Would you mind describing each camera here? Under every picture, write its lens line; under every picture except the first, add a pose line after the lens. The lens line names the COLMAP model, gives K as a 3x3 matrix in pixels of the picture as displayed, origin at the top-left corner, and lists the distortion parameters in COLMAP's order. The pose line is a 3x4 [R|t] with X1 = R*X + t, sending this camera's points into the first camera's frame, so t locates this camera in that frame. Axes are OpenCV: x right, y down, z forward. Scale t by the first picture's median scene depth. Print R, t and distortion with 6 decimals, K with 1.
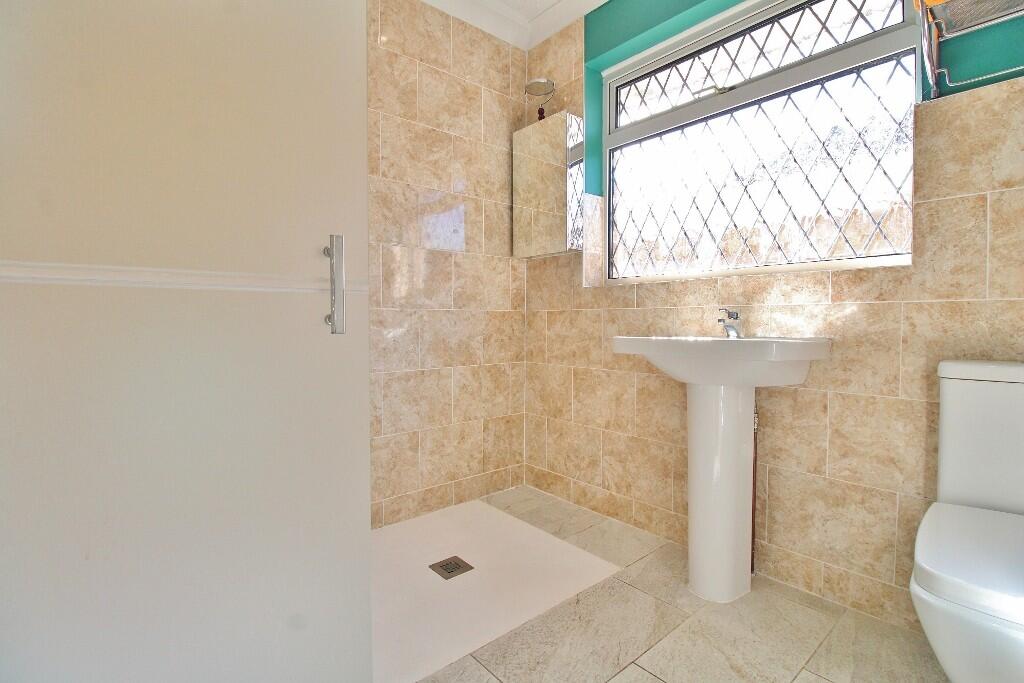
lens RADIAL K [[485.8, 0, 511.6], [0, 485.8, 334.0], [0, 0, 1]] dist [0.001762, -0.012919]
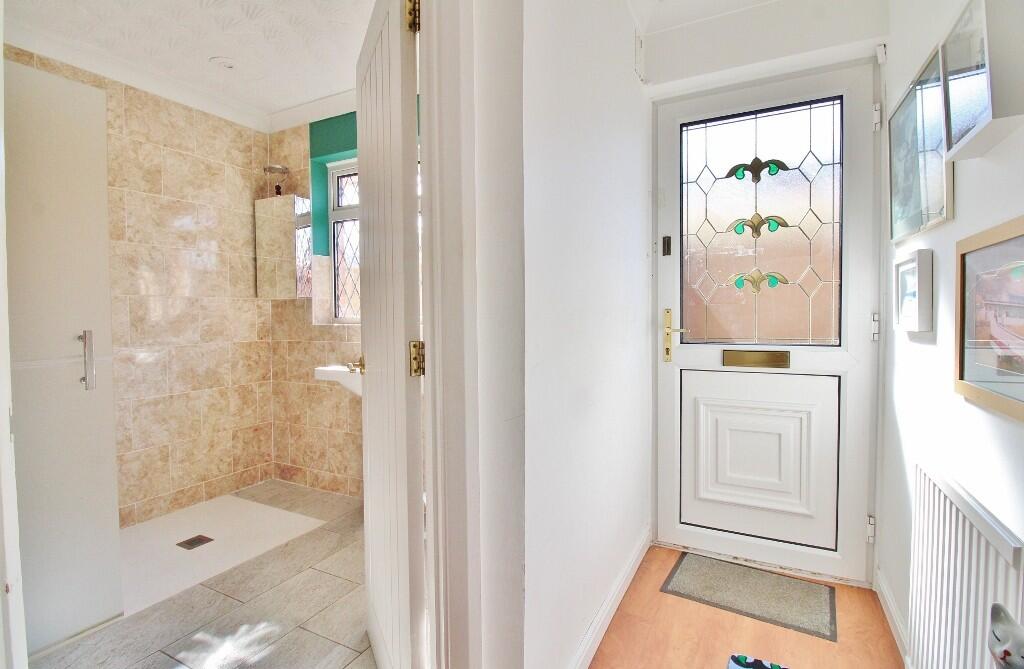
lens RADIAL K [[494.2, 0, 521.0], [0, 494.2, 328.2], [0, 0, 1]] dist [-0.004959, -0.007155]
pose [[0.924038, -0.016893, 0.381926, 0.163055], [0.016108, 0.999856, 0.005254, -0.087479], [-0.381960, 0.001297, 0.924178, -0.495071]]
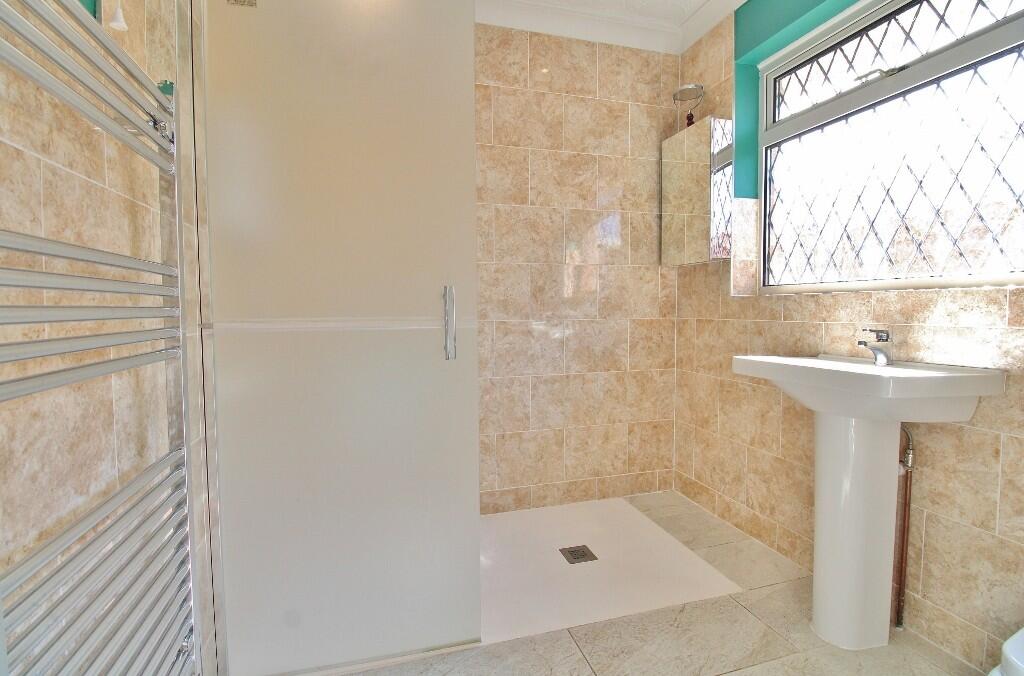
lens RADIAL K [[485.8, 0, 508.1], [0, 485.8, 333.6], [0, 0, 1]] dist [0.001762, -0.012919]
pose [[0.909403, 0.014643, -0.415658, 0.152210], [-0.003612, 0.999620, 0.027313, -0.048819], [0.415900, -0.023337, 0.909111, -0.062592]]
